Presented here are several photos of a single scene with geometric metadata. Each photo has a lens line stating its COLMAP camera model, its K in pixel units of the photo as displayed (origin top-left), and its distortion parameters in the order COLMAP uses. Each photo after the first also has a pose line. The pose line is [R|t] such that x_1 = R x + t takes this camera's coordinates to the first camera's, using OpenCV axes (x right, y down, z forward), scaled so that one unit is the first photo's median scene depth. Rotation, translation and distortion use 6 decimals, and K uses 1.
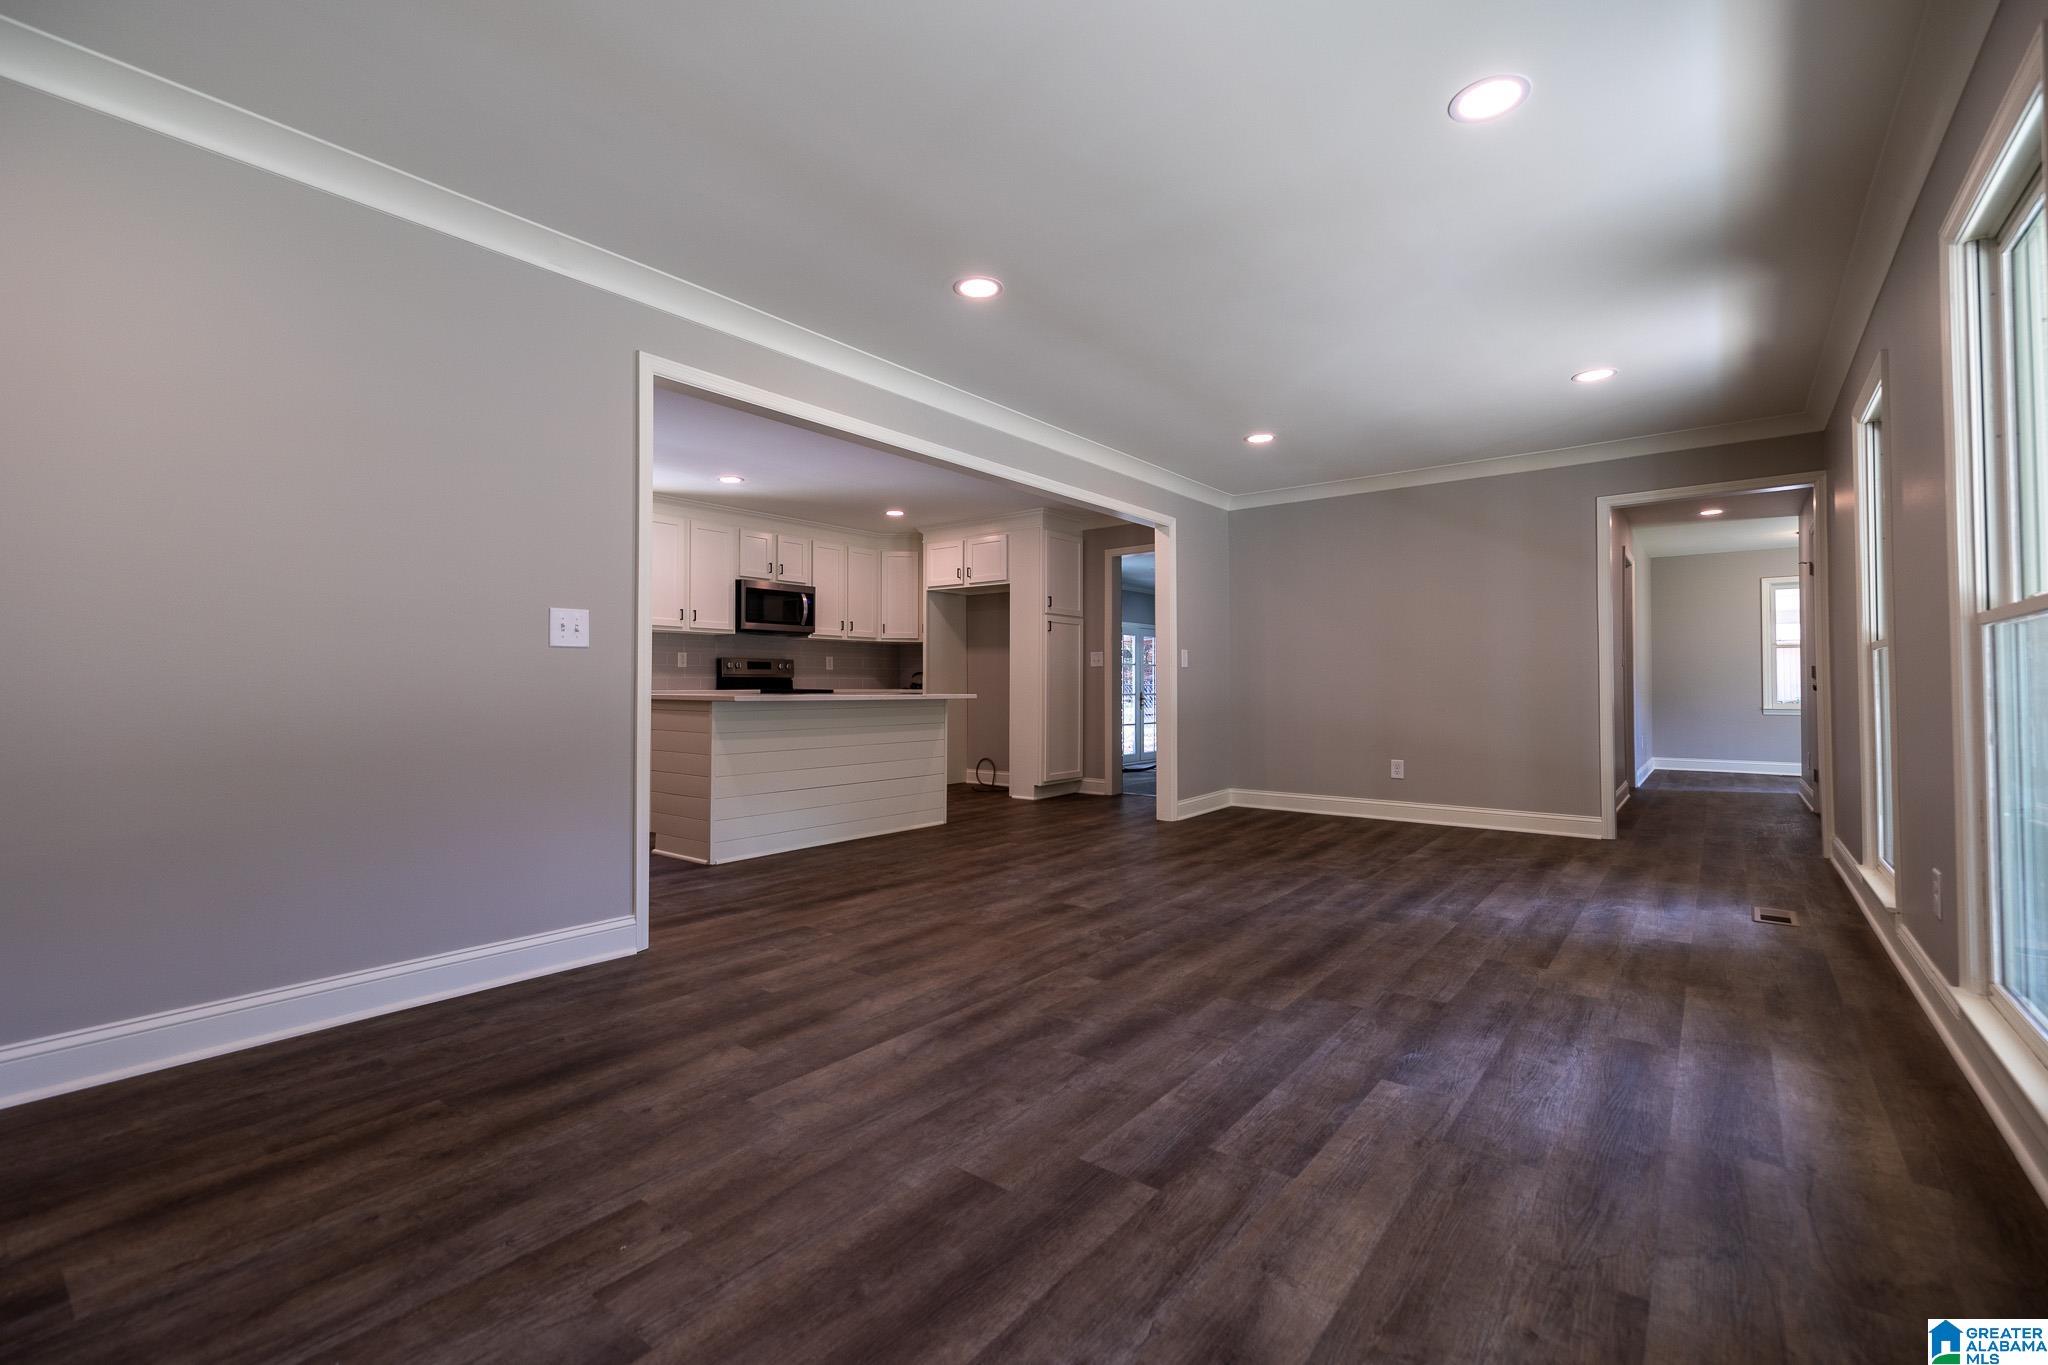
lens RADIAL K [[885.1, 0, 1007.3], [0, 885.1, 671.1], [0, 0, 1]] dist [0.000933, 0.000222]
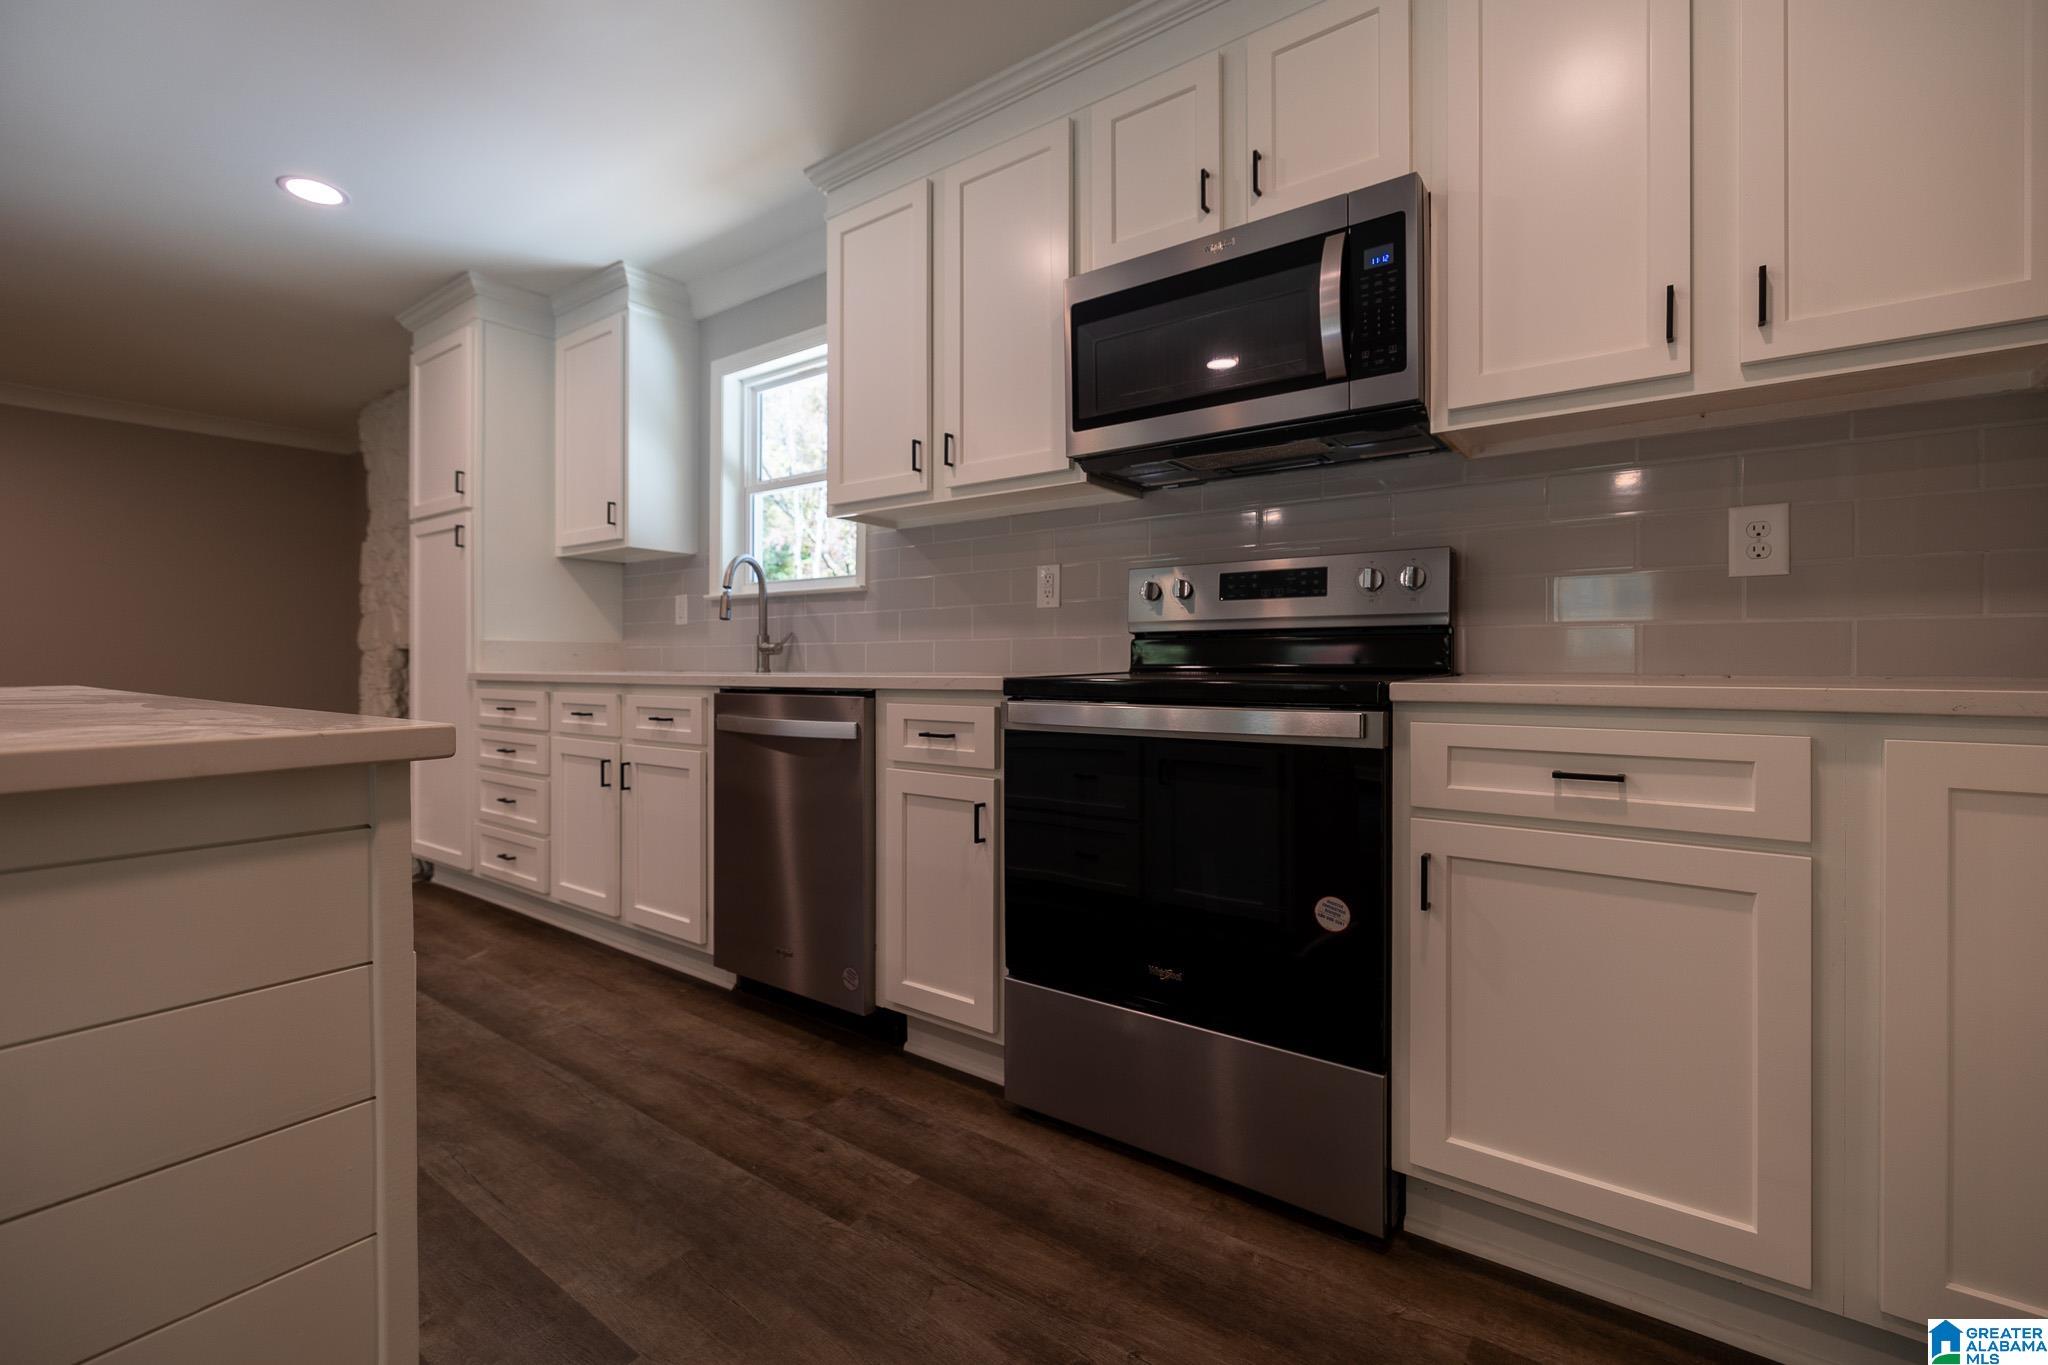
lens RADIAL K [[871.7, 0, 1024.0], [0, 871.7, 682.5], [0, 0, 1]] dist [0.001305, 0.004980]
pose [[0.040061, 0.027169, -0.998828, -0.053000], [0.019987, 0.999408, 0.027986, 0.037169], [0.998997, -0.021085, 0.039495, 2.397595]]
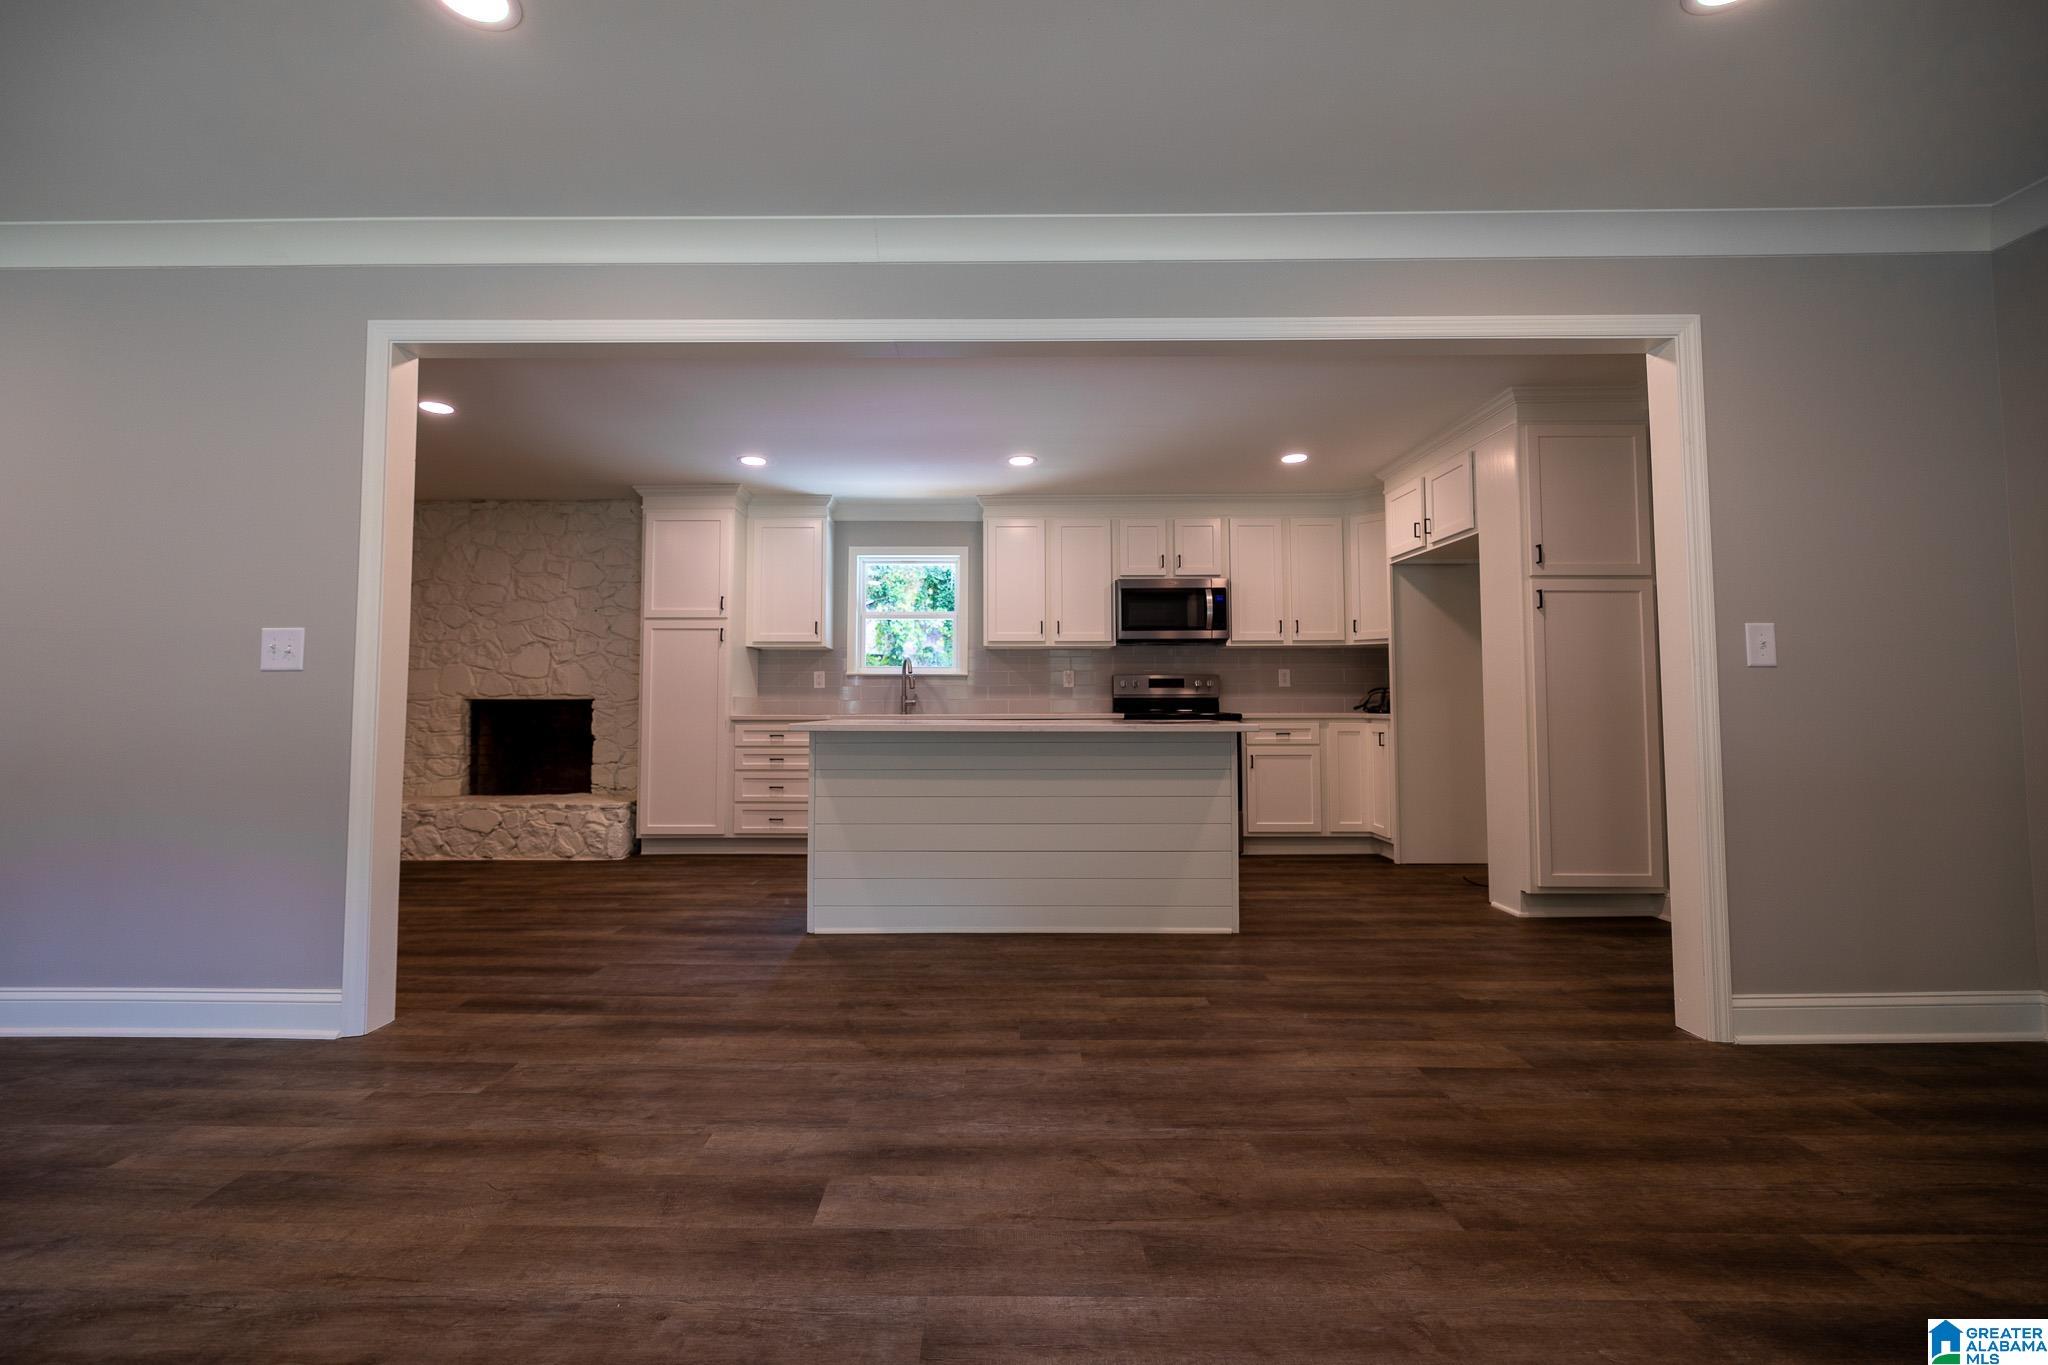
lens RADIAL K [[859.3, 0, 1000.6], [0, 859.3, 663.3], [0, 0, 1]] dist [0.000011, 0.000026]
pose [[0.619711, -0.039961, -0.783812, 0.635826], [0.014821, 0.999121, -0.039220, 0.010661], [0.784690, 0.012688, 0.619758, 1.032227]]
